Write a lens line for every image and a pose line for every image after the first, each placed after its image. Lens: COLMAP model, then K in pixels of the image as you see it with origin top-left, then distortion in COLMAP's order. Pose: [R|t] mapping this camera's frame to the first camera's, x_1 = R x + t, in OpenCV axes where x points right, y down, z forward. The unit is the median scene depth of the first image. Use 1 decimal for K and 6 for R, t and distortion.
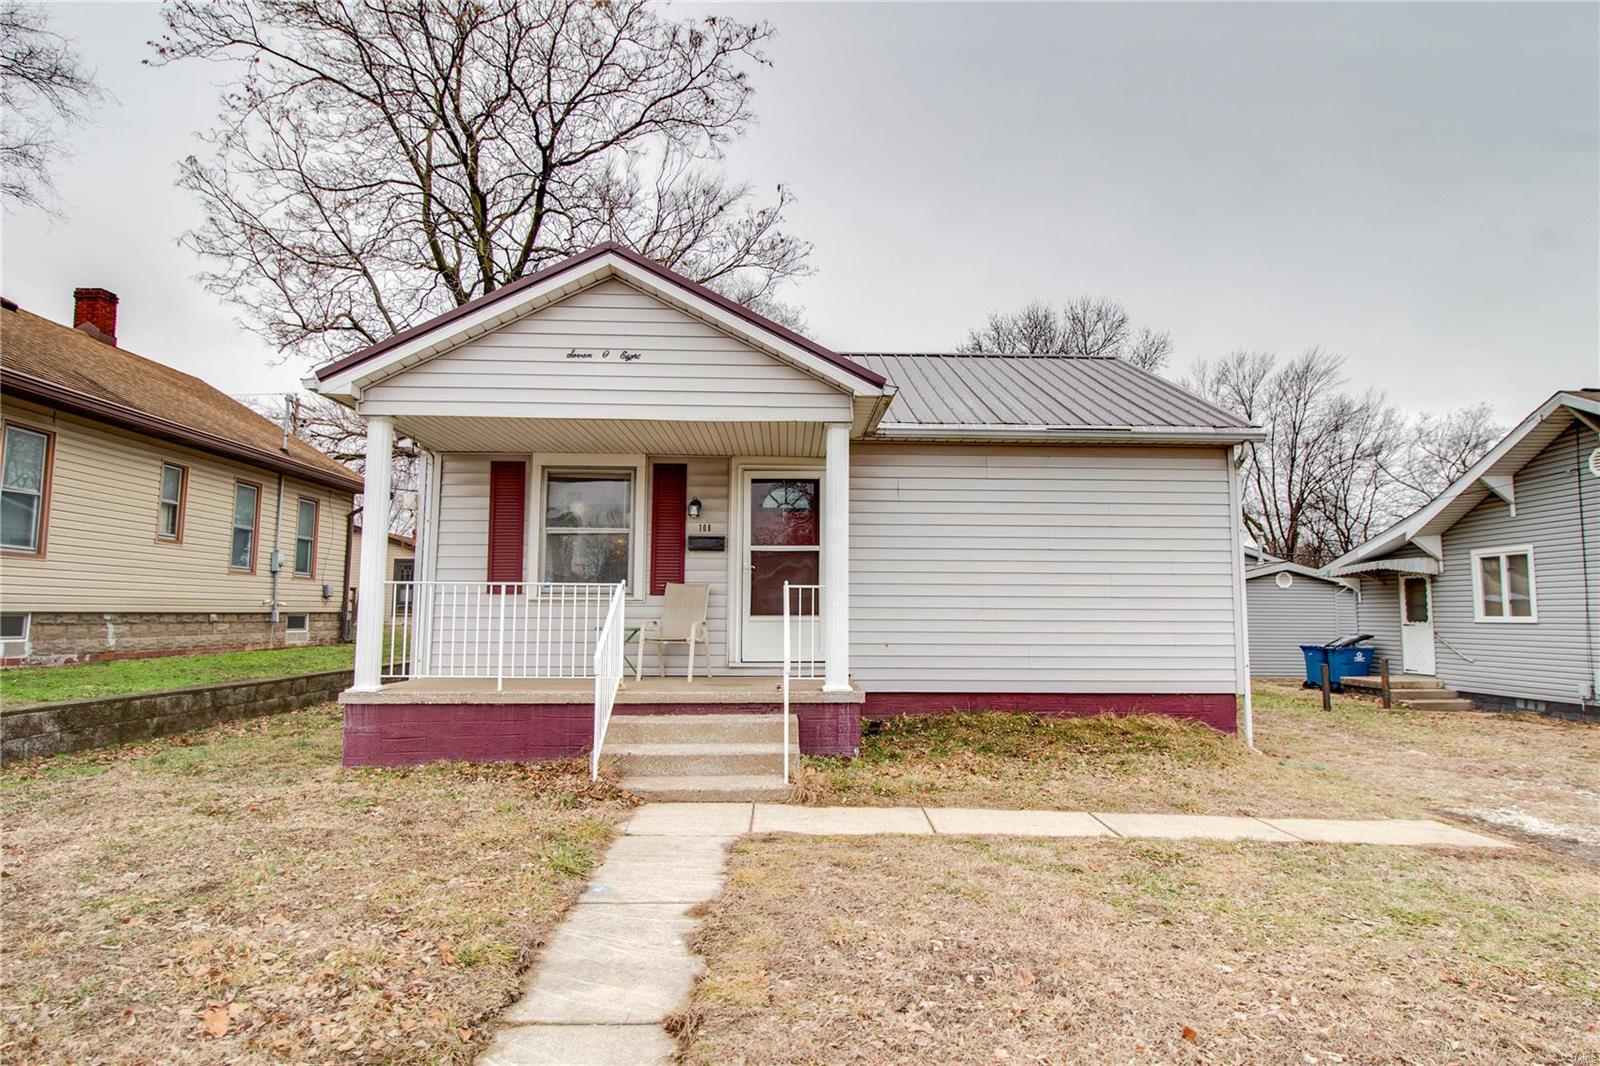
lens RADIAL K [[864.9, 0, 810.5], [0, 864.9, 533.0], [0, 0, 1]] dist [-0.008348, -0.002264]
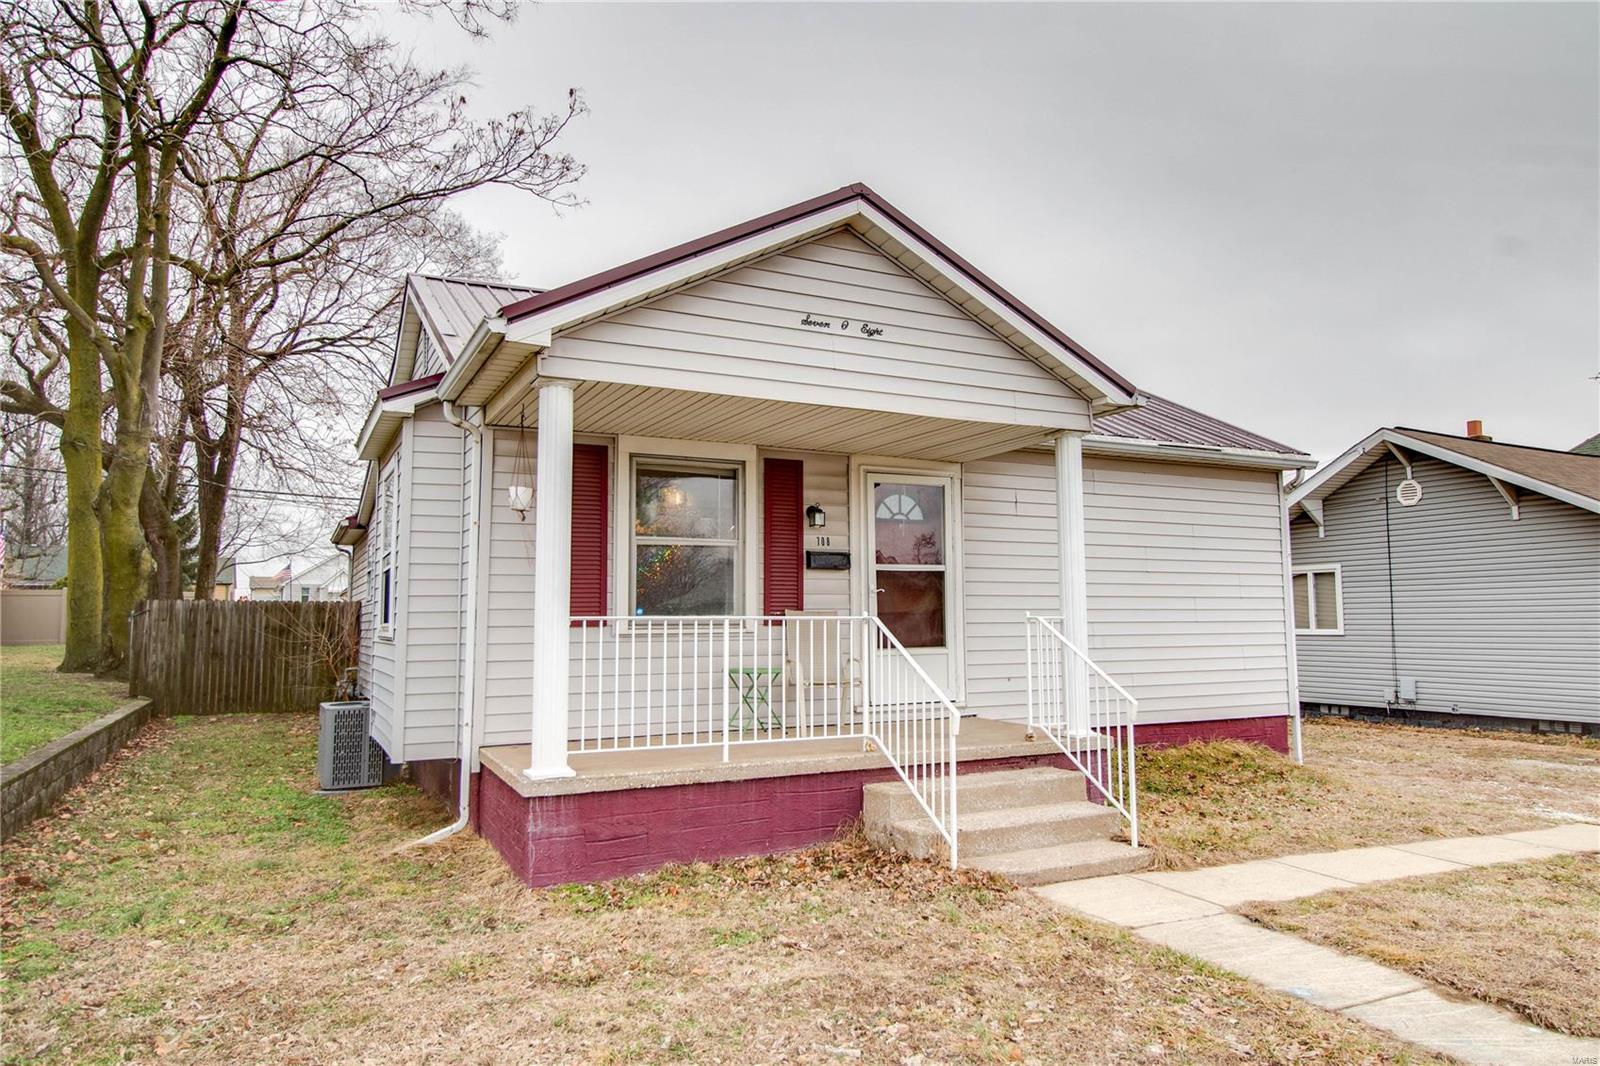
lens RADIAL K [[1033.1, 0, 797.7], [0, 1033.1, 523.3], [0, 0, 1]] dist [-0.002700, -0.002416]
pose [[0.911183, 0.028443, 0.411020, -0.544751], [-0.028071, 0.999582, -0.006942, -0.015415], [-0.411045, -0.005212, 0.911600, 0.131093]]
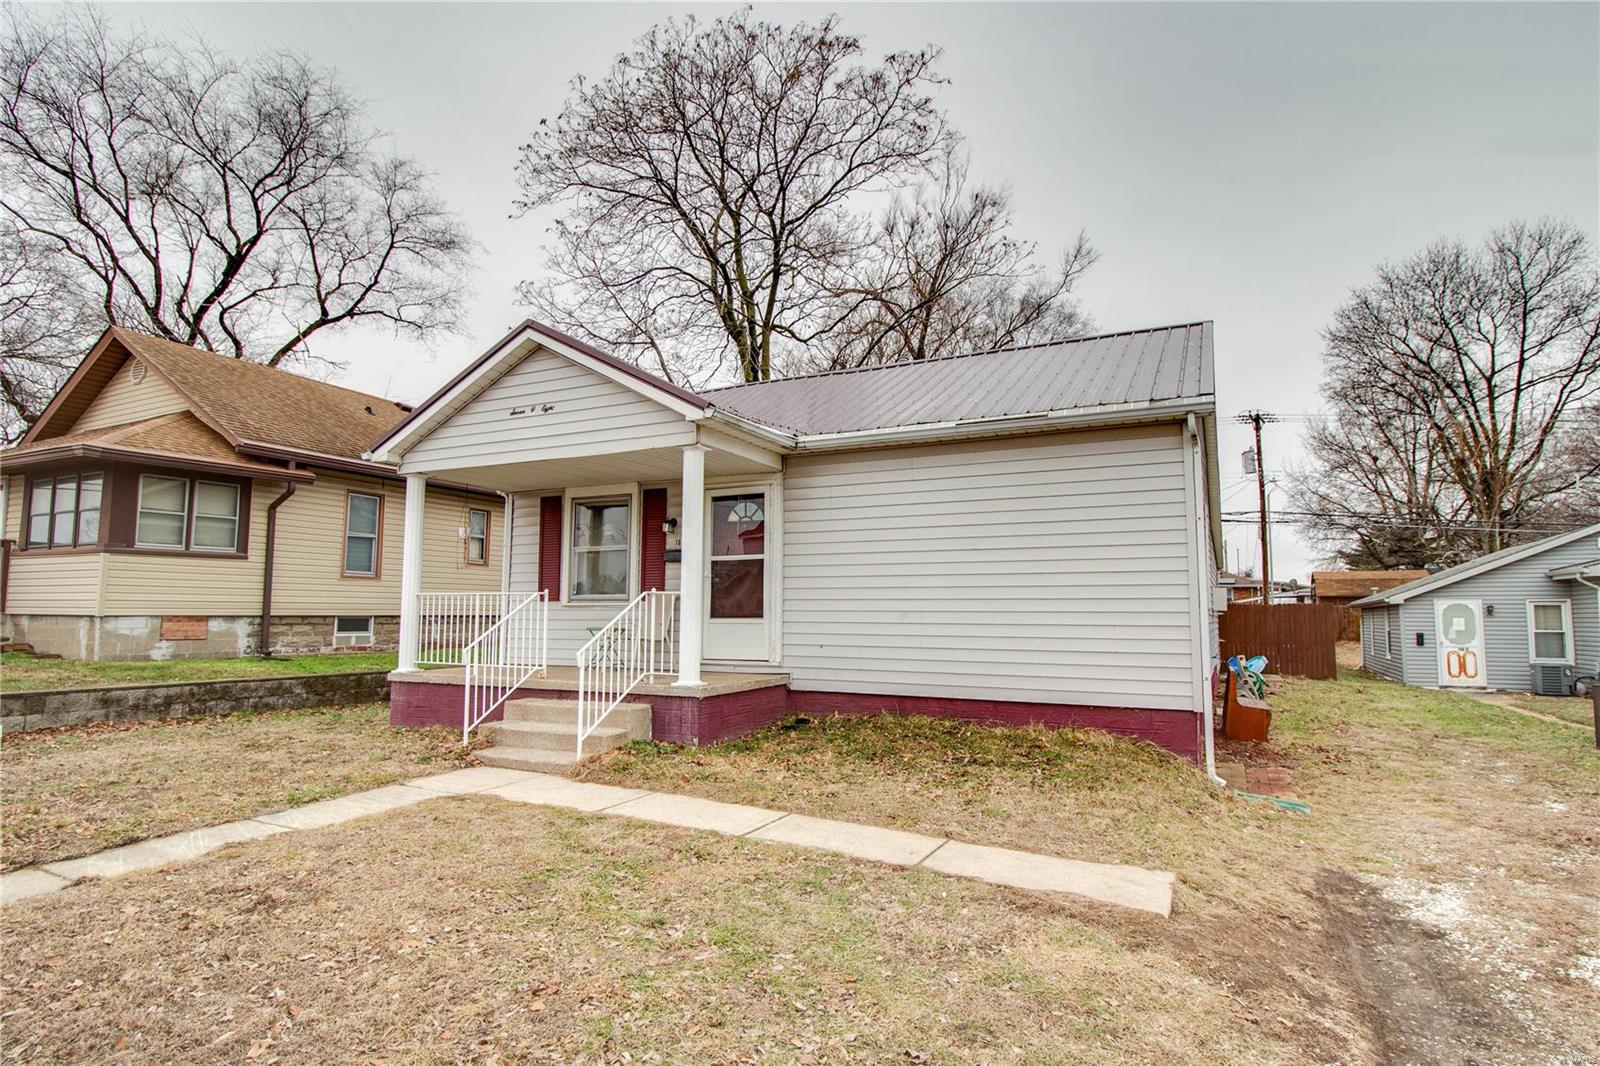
lens RADIAL K [[825.3, 0, 810.2], [0, 825.3, 538.7], [0, 0, 1]] dist [-0.003801, -0.001450]
pose [[0.880708, -0.044240, -0.471588, 0.555676], [0.044122, 0.998962, -0.011315, 0.009520], [0.471599, -0.010842, 0.881746, 0.110822]]
